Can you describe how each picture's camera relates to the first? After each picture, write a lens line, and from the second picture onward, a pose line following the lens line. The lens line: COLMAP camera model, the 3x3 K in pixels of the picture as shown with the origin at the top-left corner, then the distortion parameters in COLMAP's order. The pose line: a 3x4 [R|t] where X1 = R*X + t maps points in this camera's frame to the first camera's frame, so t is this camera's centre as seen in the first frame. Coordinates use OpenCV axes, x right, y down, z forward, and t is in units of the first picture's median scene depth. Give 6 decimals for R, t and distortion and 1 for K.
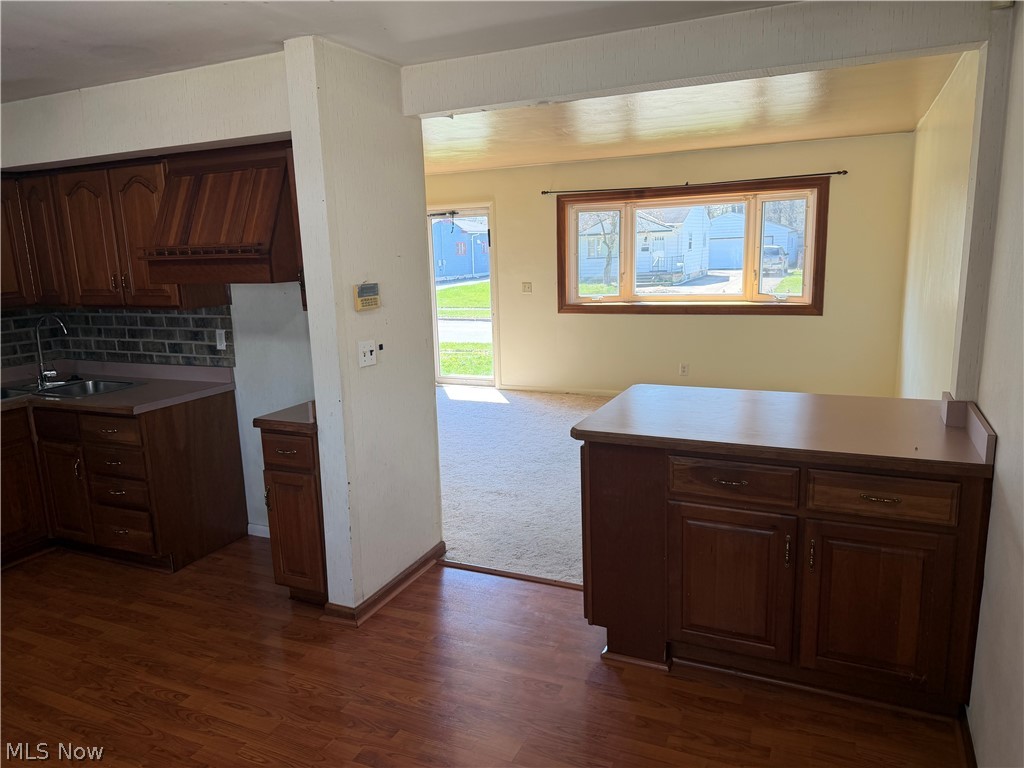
lens RADIAL K [[726.7, 0, 509.2], [0, 726.7, 382.4], [0, 0, 1]] dist [0.068570, -0.087119]
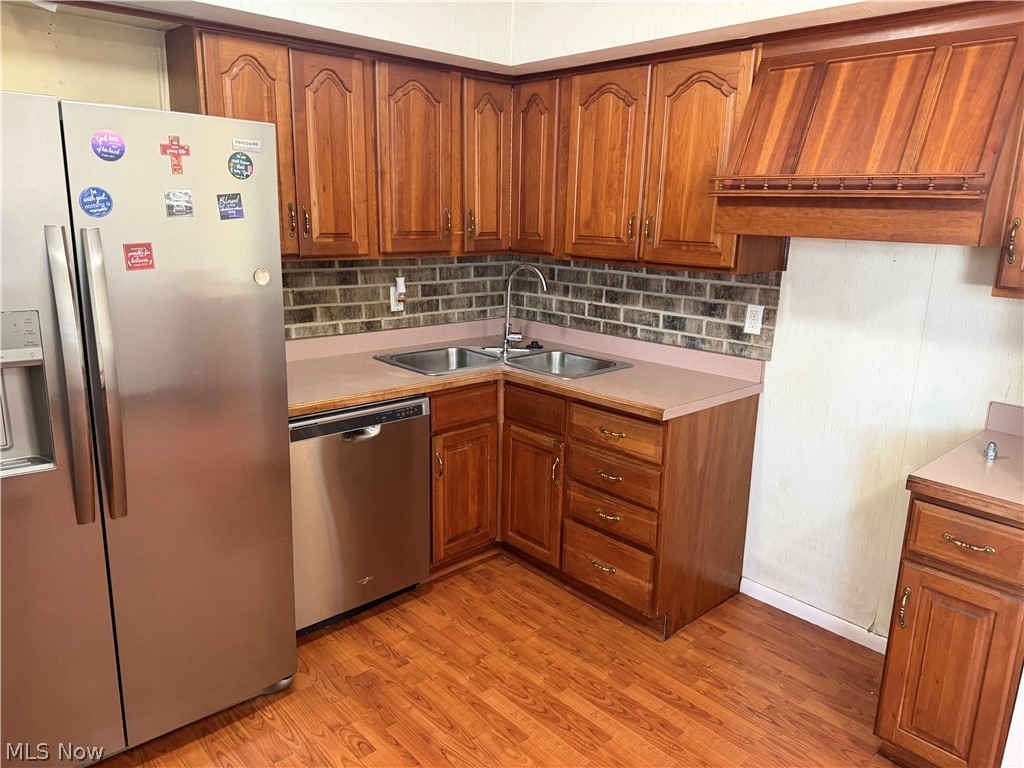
lens RADIAL K [[726.7, 0, 513.1], [0, 726.7, 385.4], [0, 0, 1]] dist [0.068570, -0.087119]
pose [[0.923821, 0.145255, -0.354198, -0.395110], [-0.125996, 0.989040, 0.076976, -0.024008], [0.361497, -0.026485, 0.931997, 0.300948]]
